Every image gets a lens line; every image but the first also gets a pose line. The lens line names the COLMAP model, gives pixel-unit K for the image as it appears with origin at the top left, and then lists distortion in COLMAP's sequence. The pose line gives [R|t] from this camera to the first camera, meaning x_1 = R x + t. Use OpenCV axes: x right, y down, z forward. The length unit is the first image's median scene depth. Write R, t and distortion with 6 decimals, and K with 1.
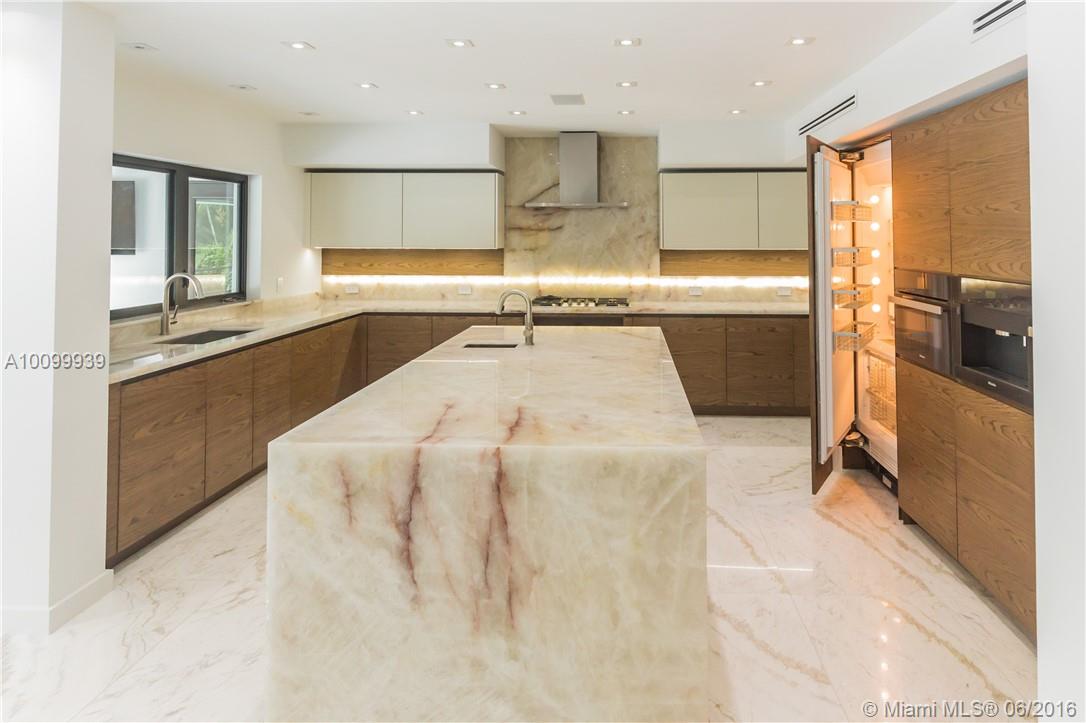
lens RADIAL K [[661.2, 0, 604.2], [0, 661.2, 220.1], [0, 0, 1]] dist [-0.000918, 0.000199]
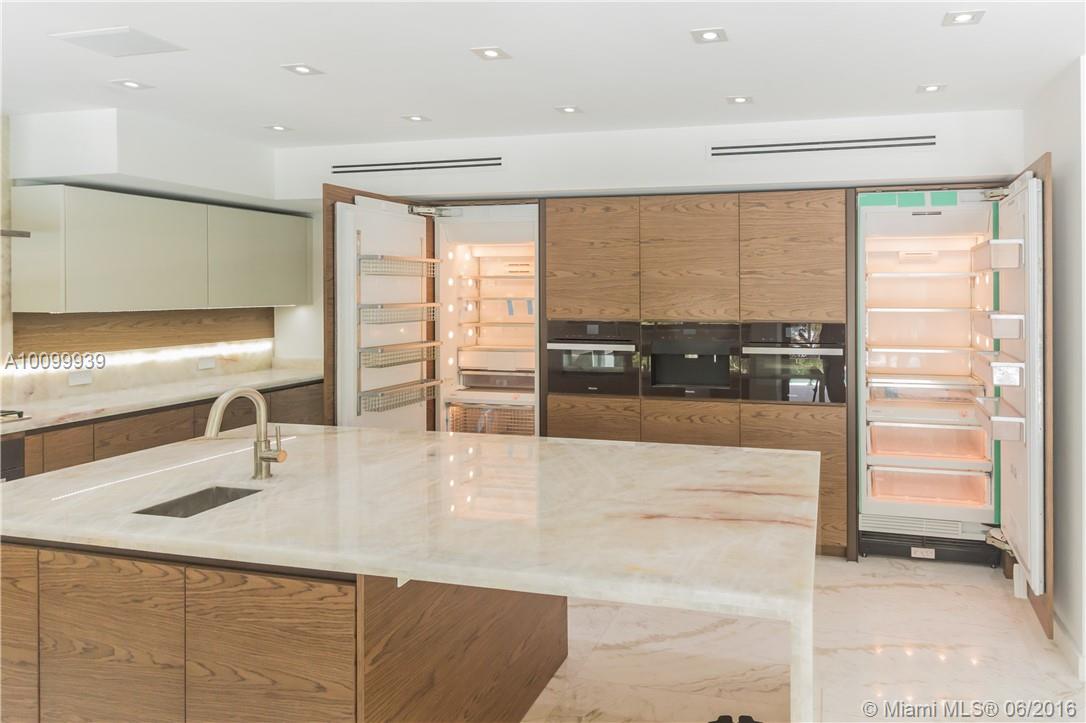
lens RADIAL K [[661.7, 0, 677.1], [0, 661.7, 293.2], [0, 0, 1]] dist [-0.000791, -0.000740]
pose [[0.193881, -0.004700, 0.981014, -0.392260], [-0.024687, 0.999648, 0.009668, 0.006065], [-0.980714, -0.026092, 0.193697, 0.335063]]
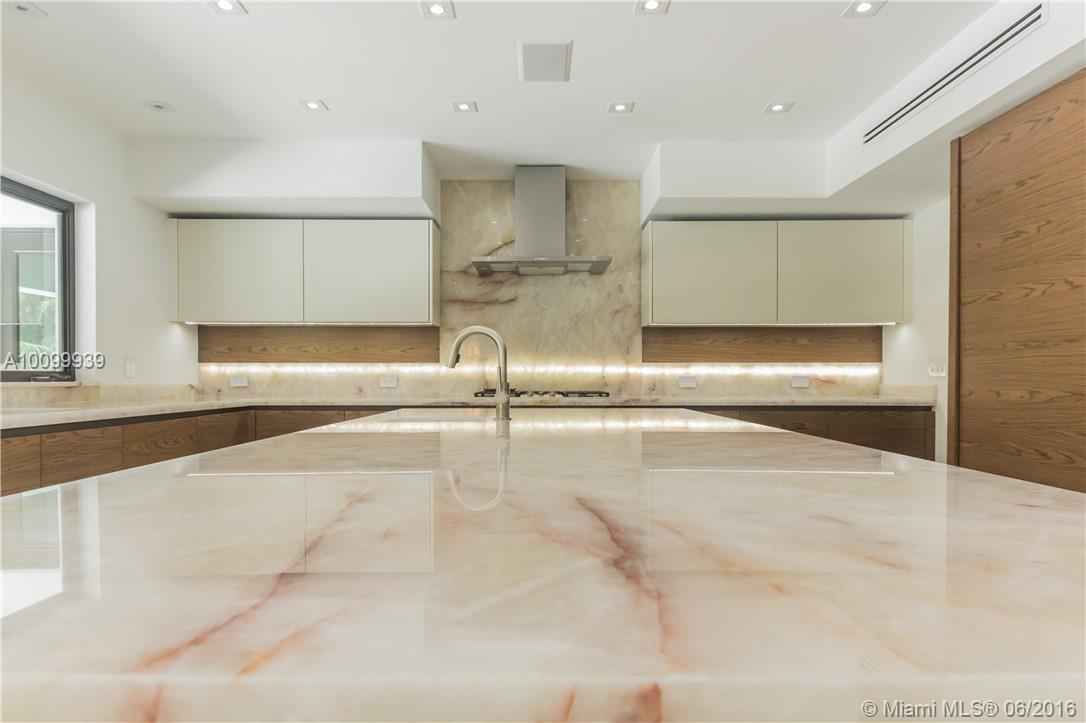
lens RADIAL K [[631.4, 0, 541.0], [0, 631.4, 385.0], [0, 0, 1]] dist [0.002032, -0.000458]
pose [[0.999535, -0.001985, 0.030426, -0.059812], [0.000826, 0.999275, 0.038057, 0.086695], [-0.030480, -0.038014, 0.998812, 0.279166]]
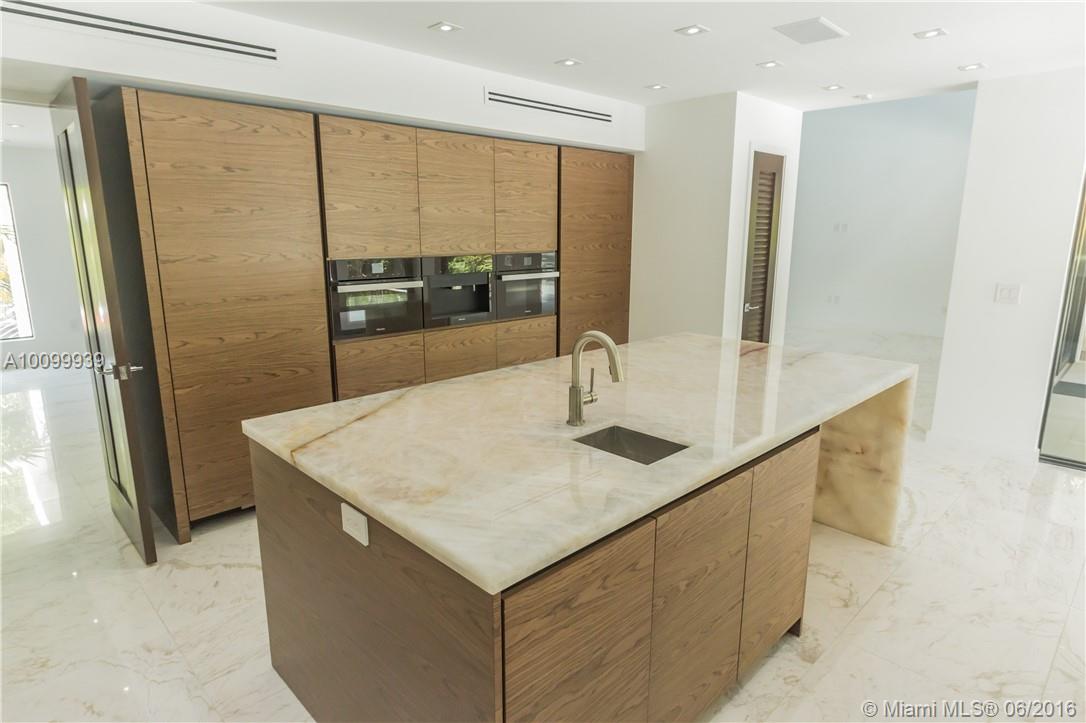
lens RADIAL K [[623.8, 0, 543.0], [0, 623.8, 361.5], [0, 0, 1]] dist [0.000106, -0.000383]
pose [[-0.720820, -0.148690, 0.676986, -0.283736], [-0.022190, 0.981169, 0.191873, 0.021404], [-0.692767, 0.123284, -0.710546, 0.889447]]
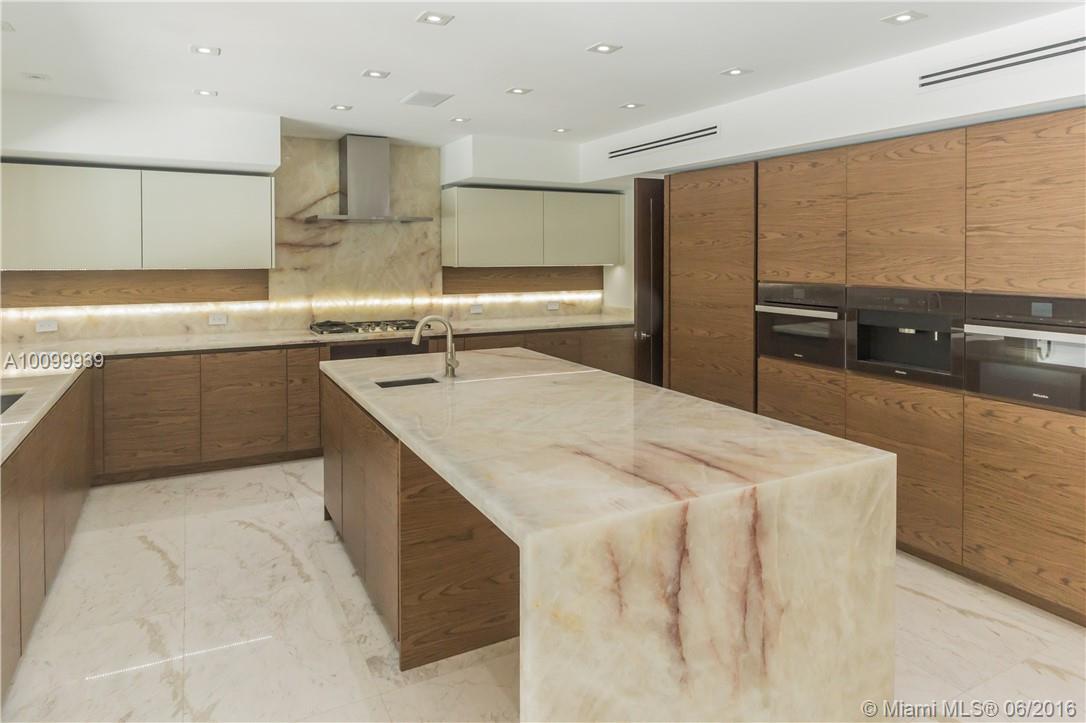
lens RADIAL K [[649.1, 0, 524.6], [0, 649.1, 267.8], [0, 0, 1]] dist [0.001043, -0.001308]
pose [[0.875900, -0.010957, 0.482369, -0.280451], [-0.011894, 0.998948, 0.044288, 0.002291], [-0.482347, -0.044529, 0.874848, 0.125197]]
